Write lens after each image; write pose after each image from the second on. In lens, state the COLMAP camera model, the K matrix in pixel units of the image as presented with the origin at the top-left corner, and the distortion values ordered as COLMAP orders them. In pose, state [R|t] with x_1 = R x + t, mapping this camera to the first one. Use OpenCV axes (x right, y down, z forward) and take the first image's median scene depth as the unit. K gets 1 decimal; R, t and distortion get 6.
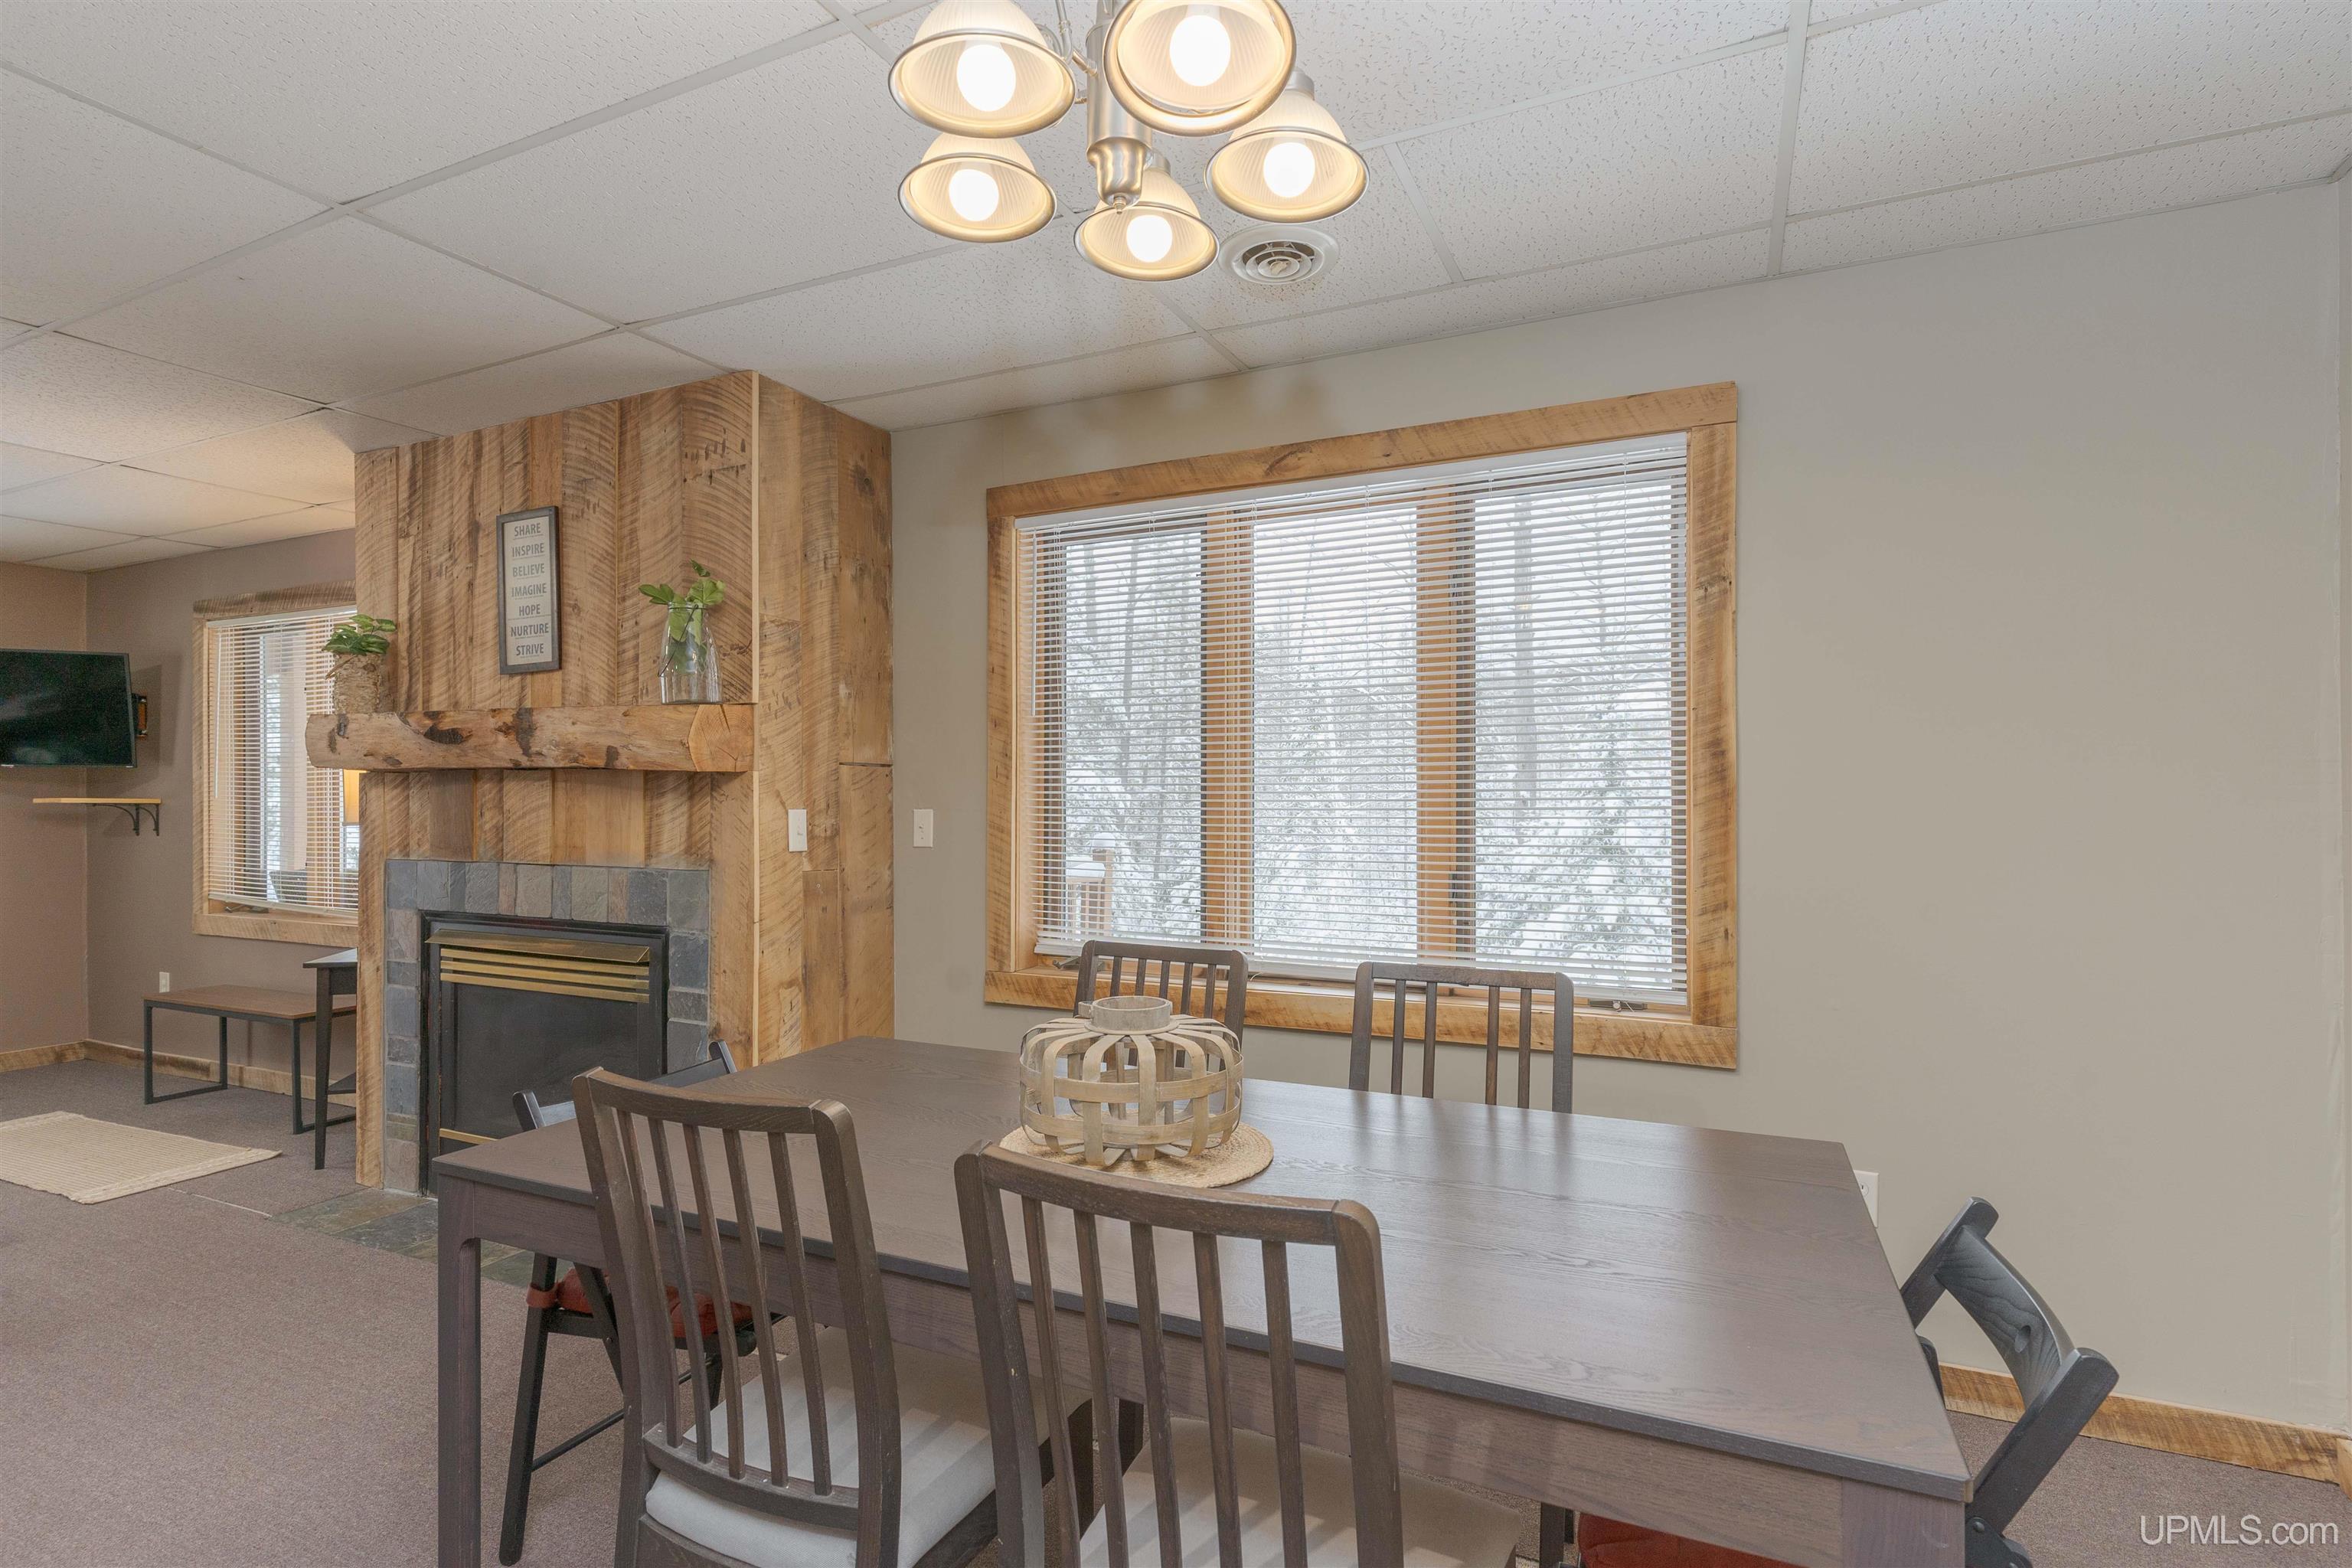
lens RADIAL K [[1135.8, 0, 1188.4], [0, 1135.8, 794.2], [0, 0, 1]] dist [0.001987, -0.001013]
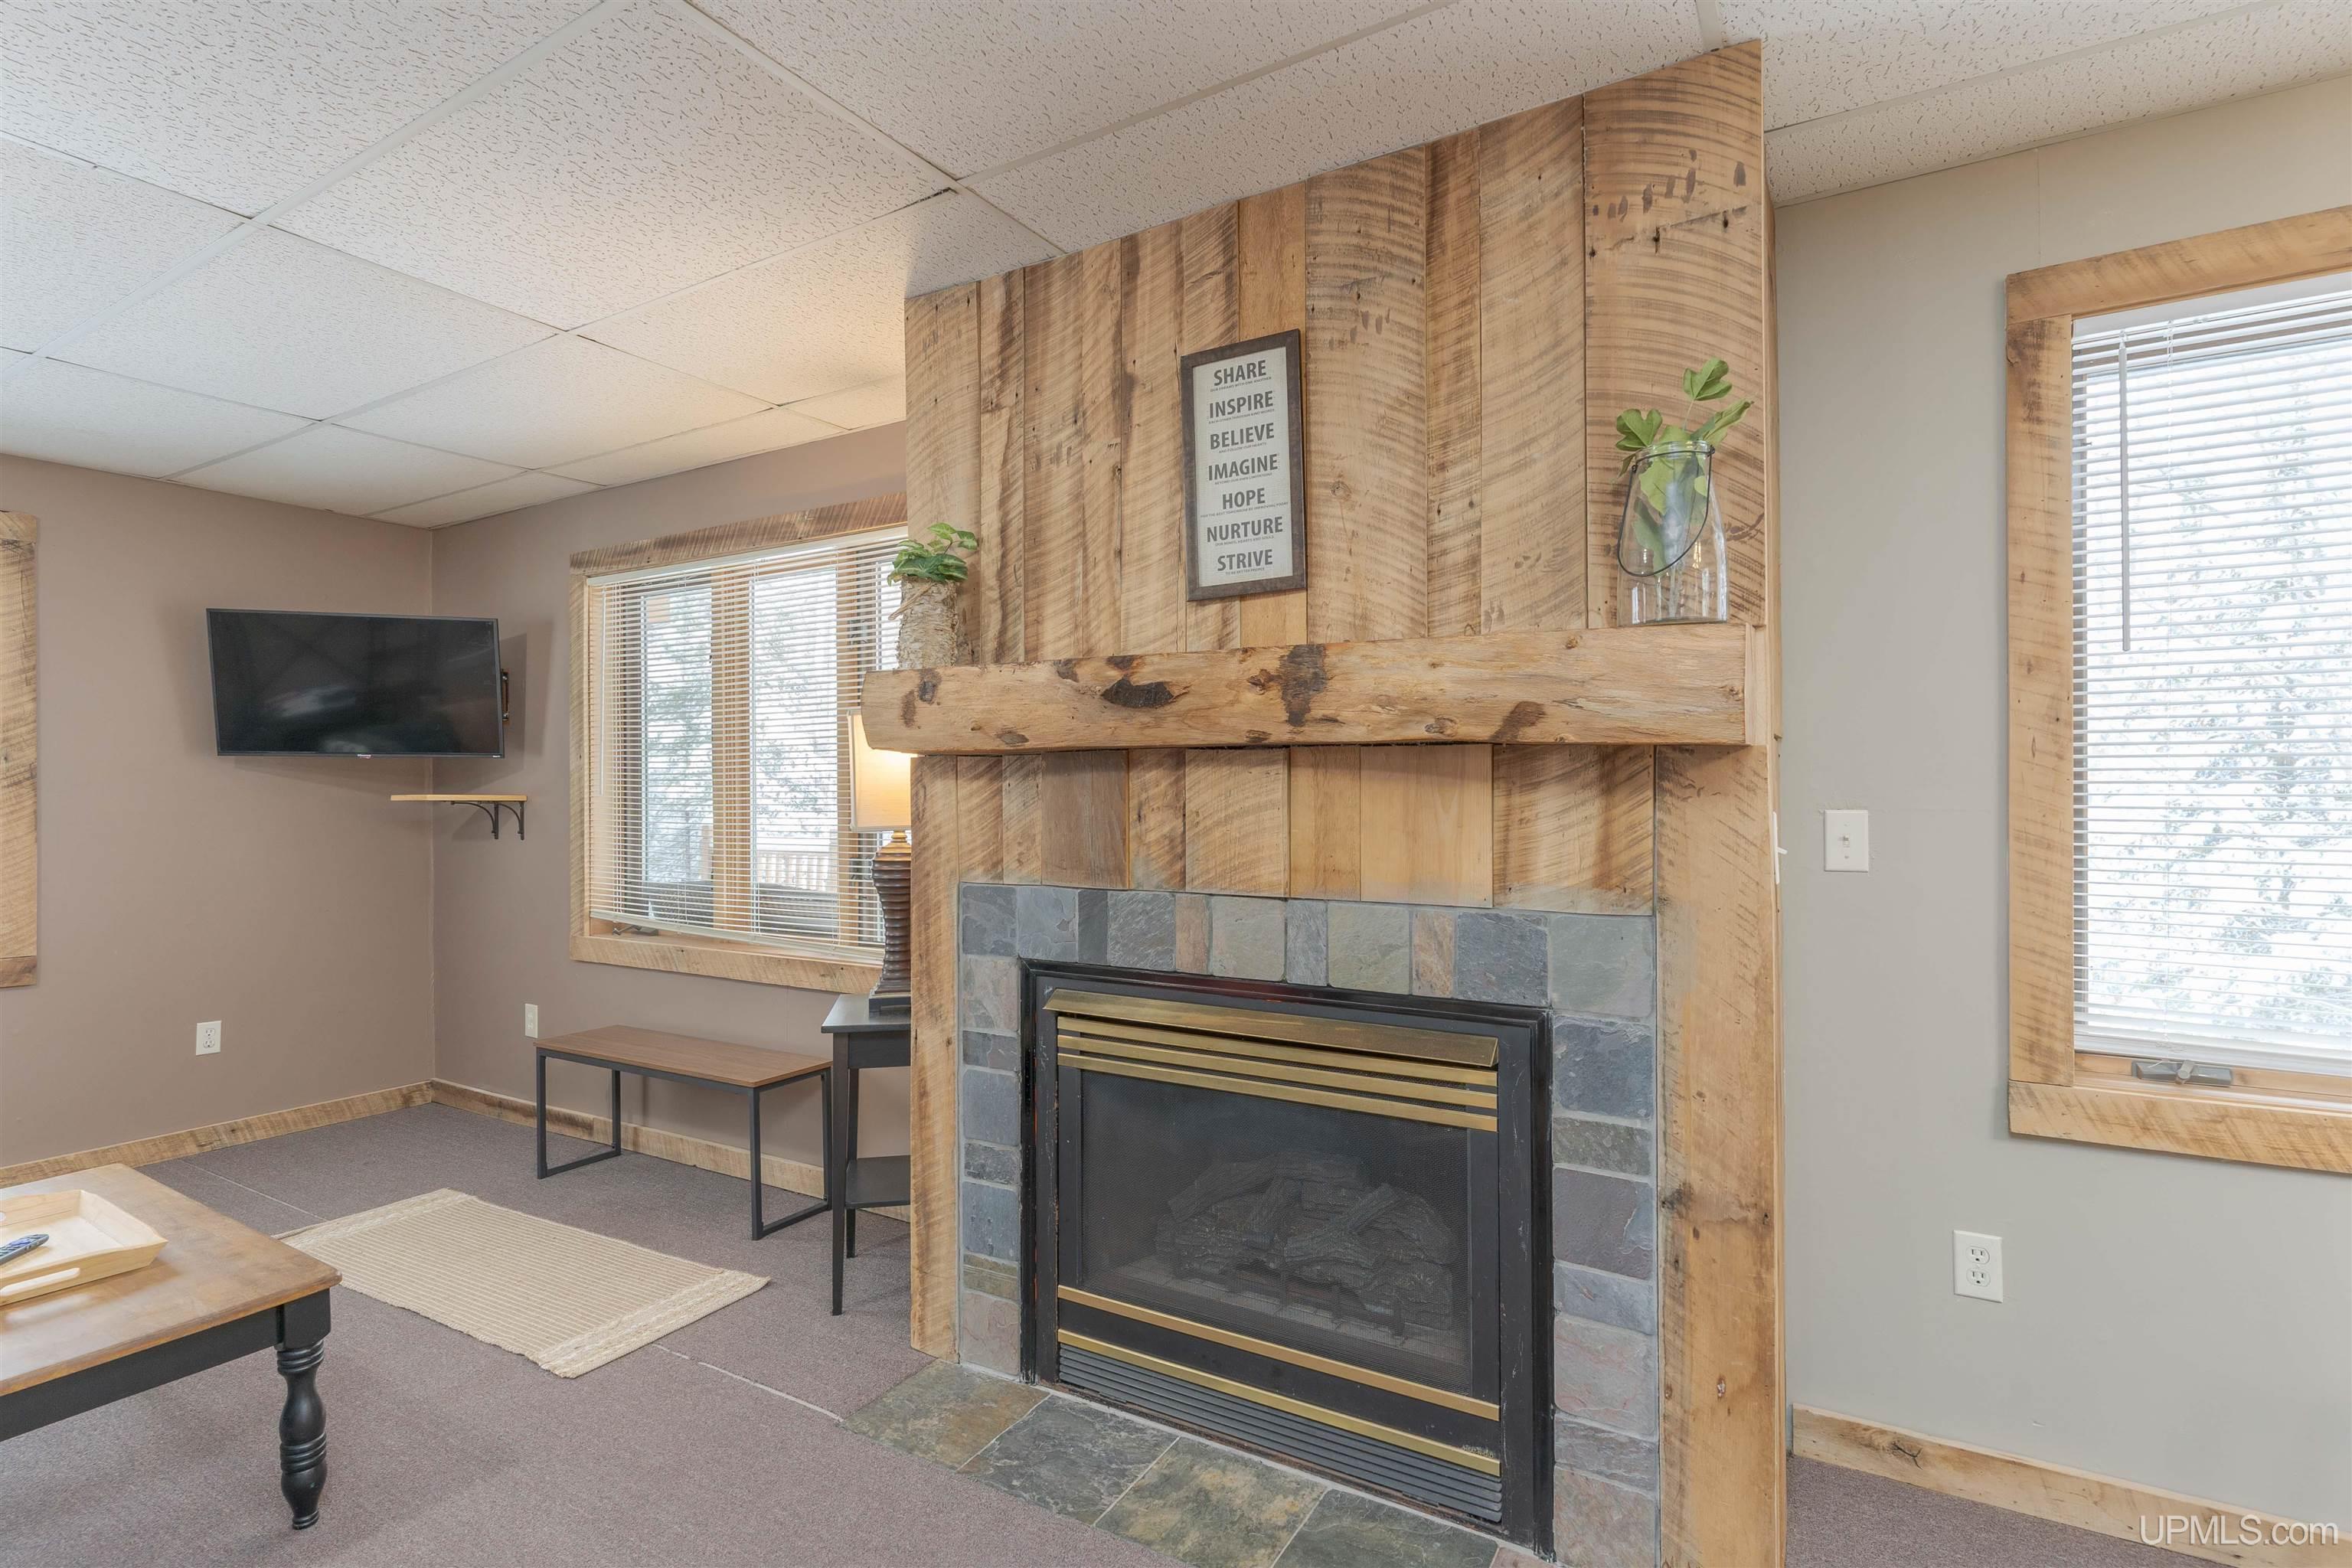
lens RADIAL K [[1135.8, 0, 1192.4], [0, 1135.8, 786.4], [0, 0, 1]] dist [0.001987, -0.001013]
pose [[0.995011, -0.002736, -0.099731, -0.521884], [0.002551, 0.999995, -0.001992, 0.000974], [0.099736, 0.001727, 0.995012, 0.346311]]
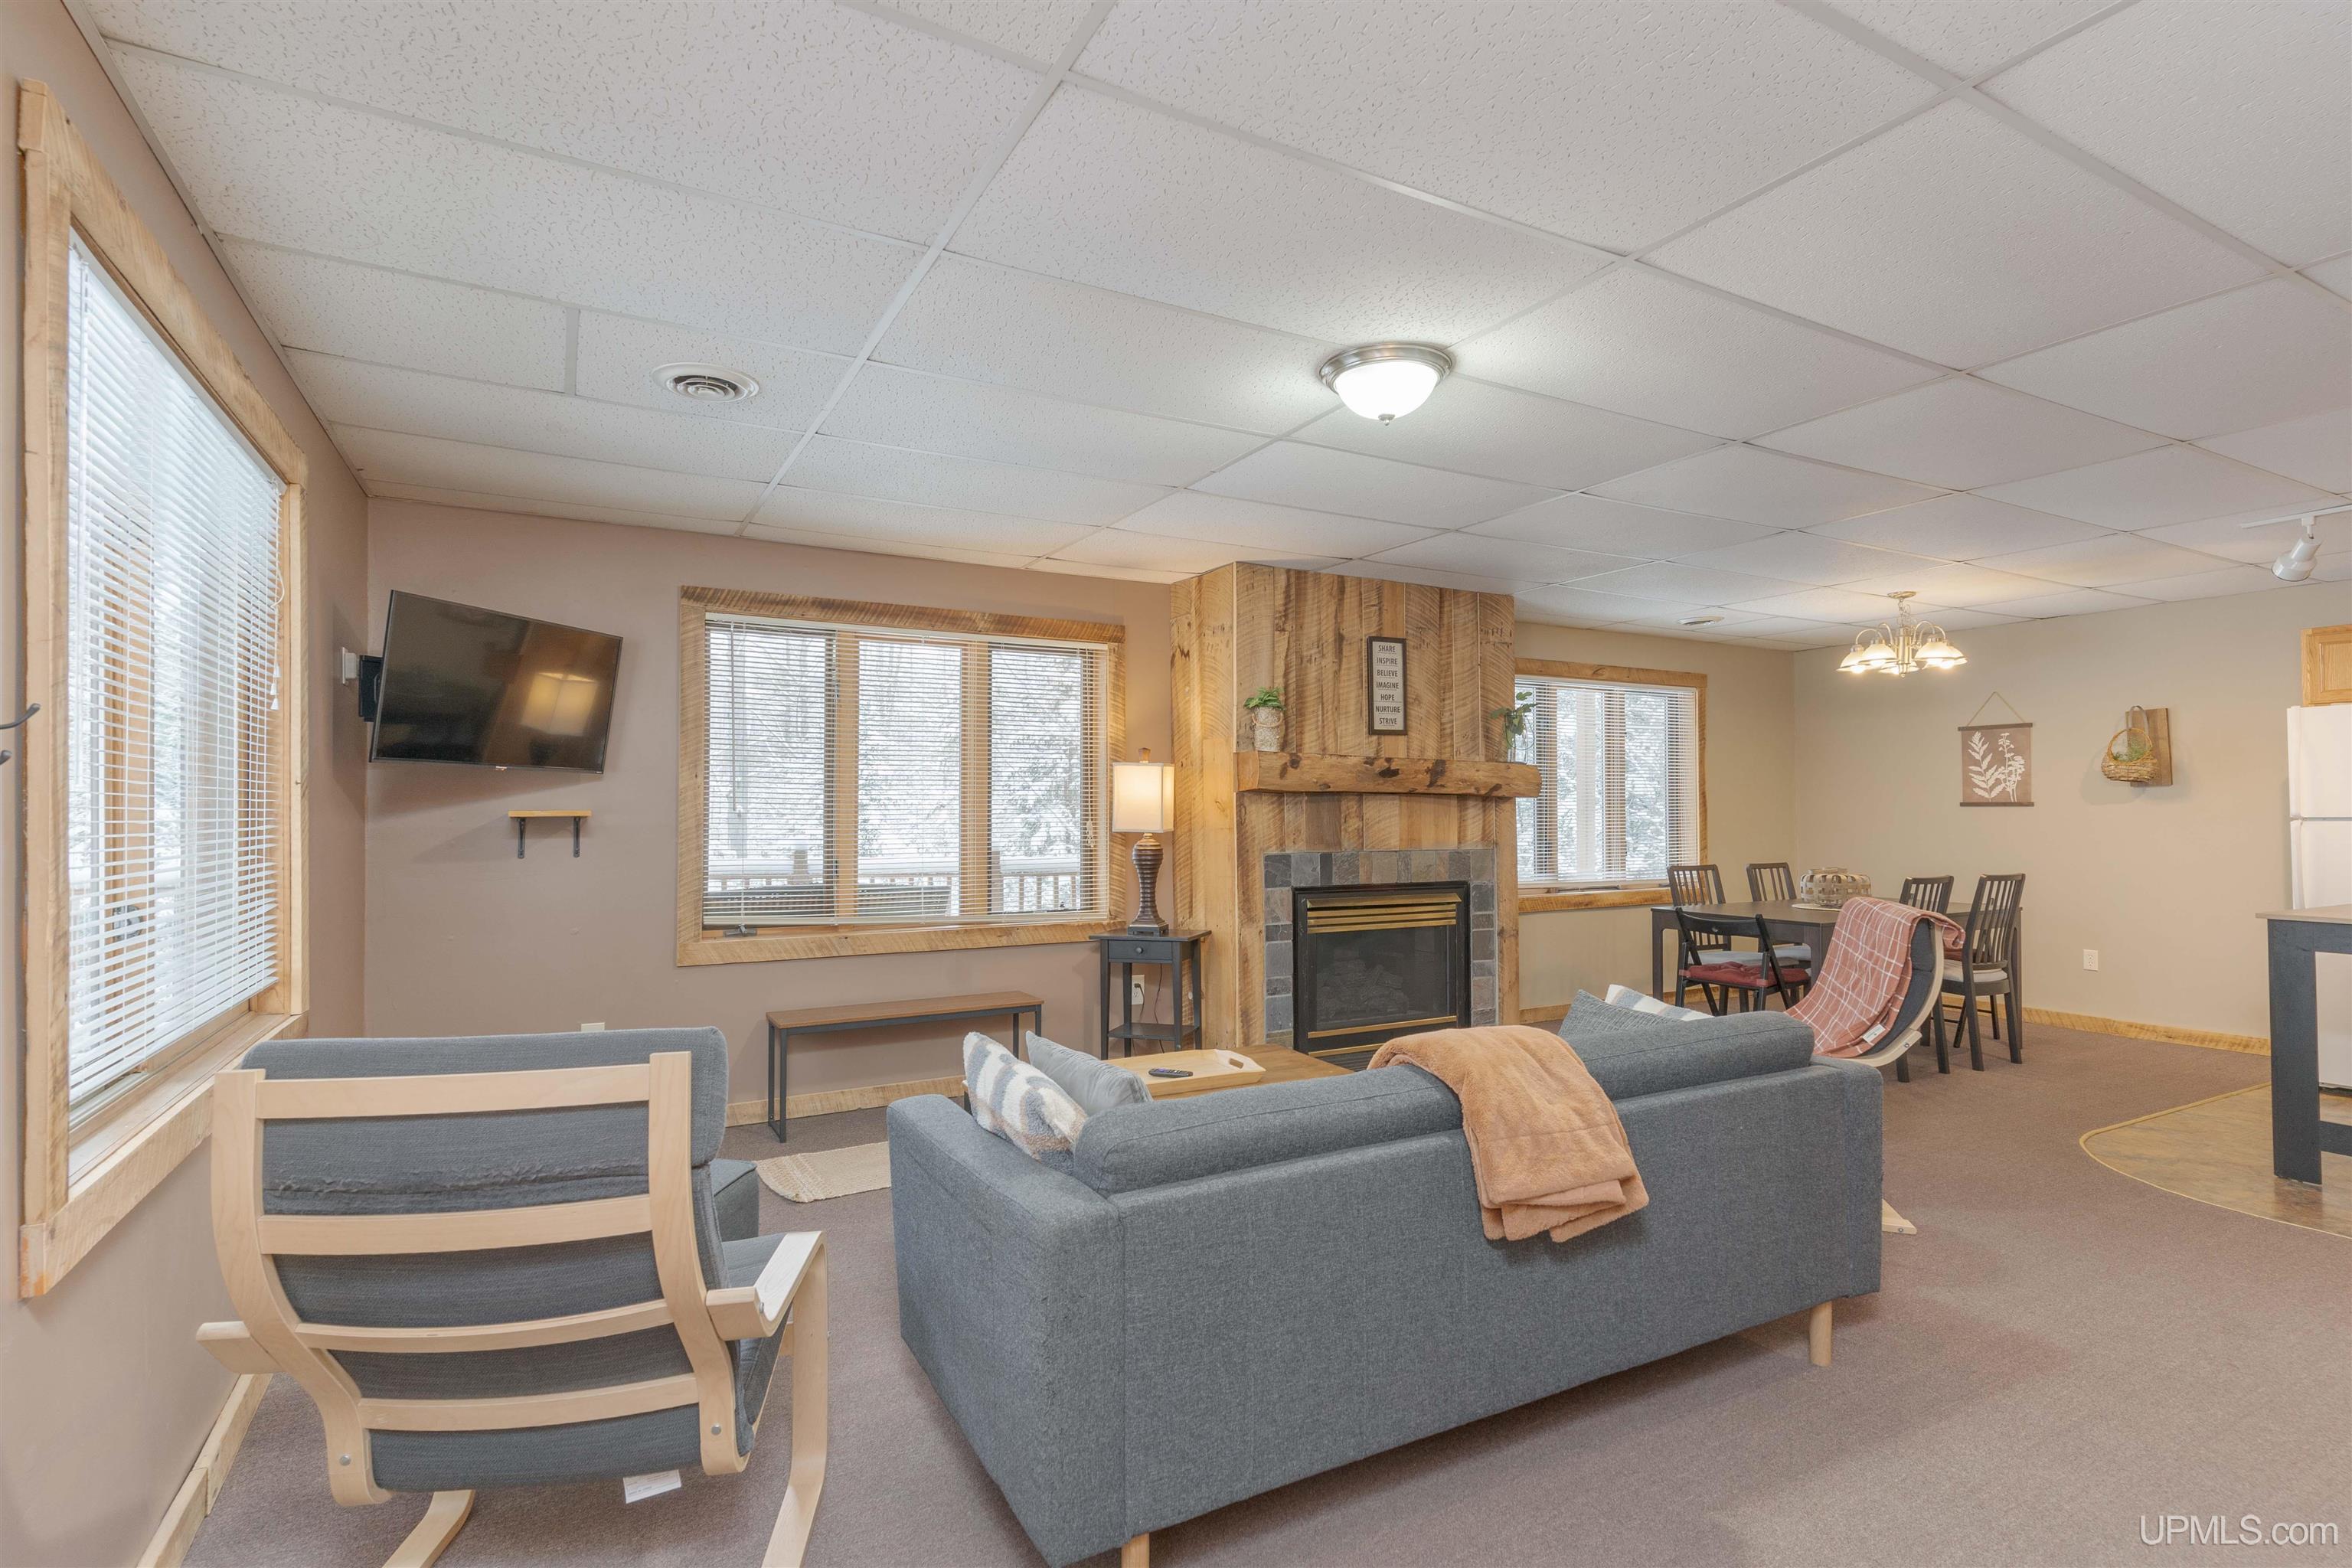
lens RADIAL K [[1135.8, 0, 1124.4], [0, 1135.8, 796.2], [0, 0, 1]] dist [0.001987, -0.001013]
pose [[0.595594, 0.014551, 0.803154, -2.043177], [-0.002766, 0.999867, -0.016064, 0.008885], [-0.803281, 0.007346, 0.595555, 0.310307]]
